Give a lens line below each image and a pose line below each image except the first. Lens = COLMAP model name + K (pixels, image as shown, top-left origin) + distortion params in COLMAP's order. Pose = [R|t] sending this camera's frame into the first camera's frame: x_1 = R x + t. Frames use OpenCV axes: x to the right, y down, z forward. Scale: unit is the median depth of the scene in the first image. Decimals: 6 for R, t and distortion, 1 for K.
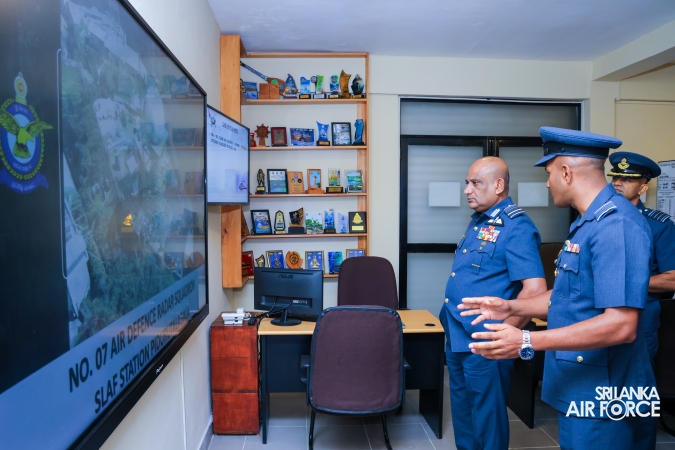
lens RADIAL K [[525.3, 0, 337.5], [0, 525.3, 225.0], [0, 0, 1]] dist [-0.051640, 0.003213]
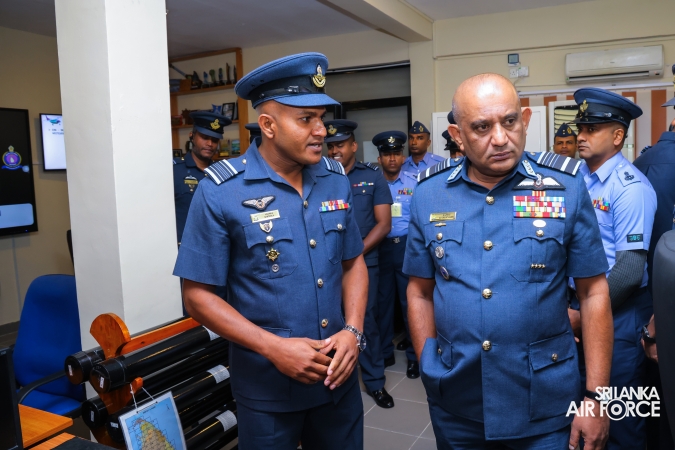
lens RADIAL K [[525.3, 0, 337.5], [0, 525.3, 225.0], [0, 0, 1]] dist [-0.051640, 0.003213]
pose [[0.835155, 0.051770, -0.547572, 0.966091], [-0.013273, 0.997167, 0.074033, 0.005854], [0.549854, -0.054561, 0.833477, 0.053836]]
